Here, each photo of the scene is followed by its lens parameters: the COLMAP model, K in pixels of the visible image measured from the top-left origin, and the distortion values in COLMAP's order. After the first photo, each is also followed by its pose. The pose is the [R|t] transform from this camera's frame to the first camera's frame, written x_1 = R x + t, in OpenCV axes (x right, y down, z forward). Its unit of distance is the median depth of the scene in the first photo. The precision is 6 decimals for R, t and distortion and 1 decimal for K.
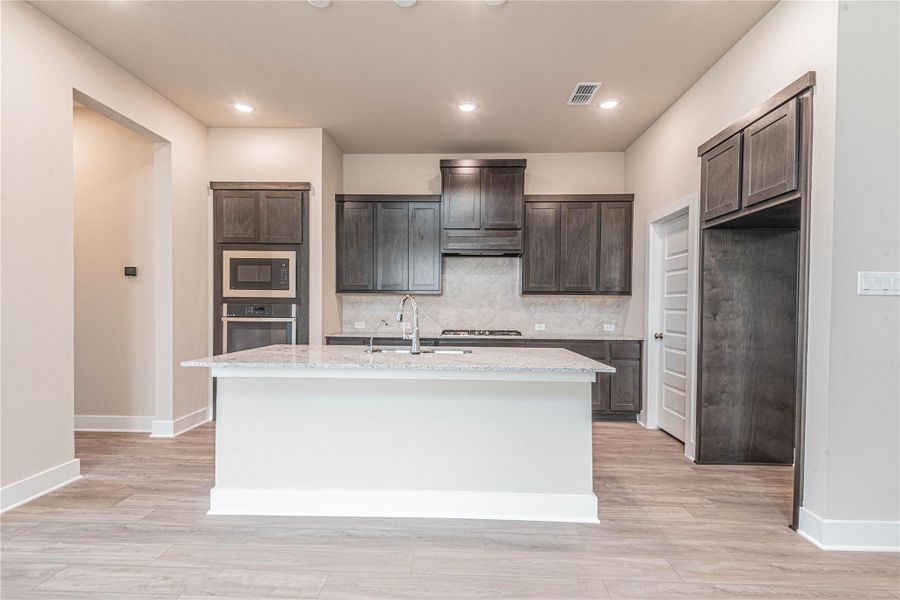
lens RADIAL K [[418.0, 0, 456.4], [0, 418.0, 307.3], [0, 0, 1]] dist [0.018831, -0.007503]
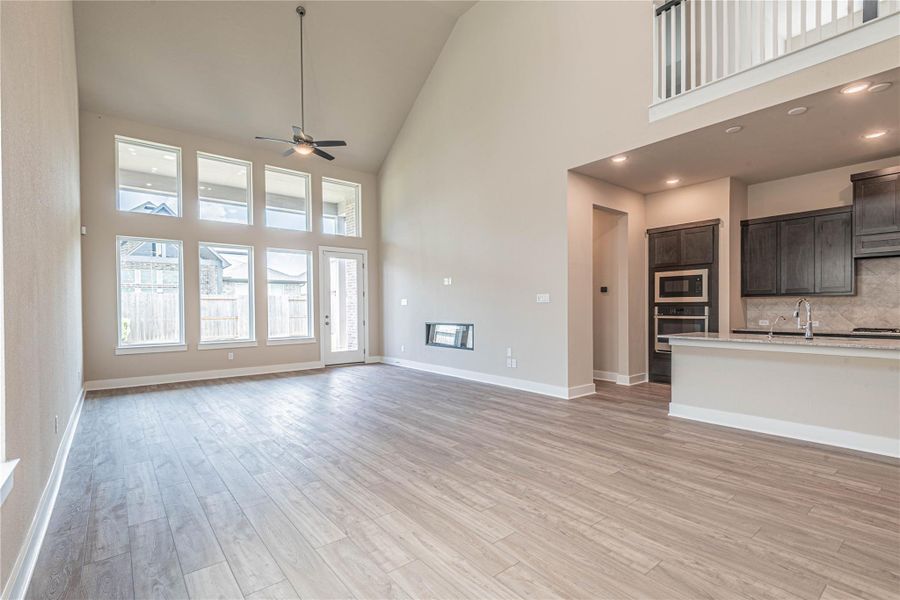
lens RADIAL K [[418.0, 0, 448.9], [0, 418.0, 316.5], [0, 0, 1]] dist [0.018831, -0.007503]
pose [[0.643101, 0.001966, -0.765779, 0.139687], [0.010871, 0.999872, 0.011697, 0.000844], [0.765705, -0.015847, 0.642997, -0.573777]]
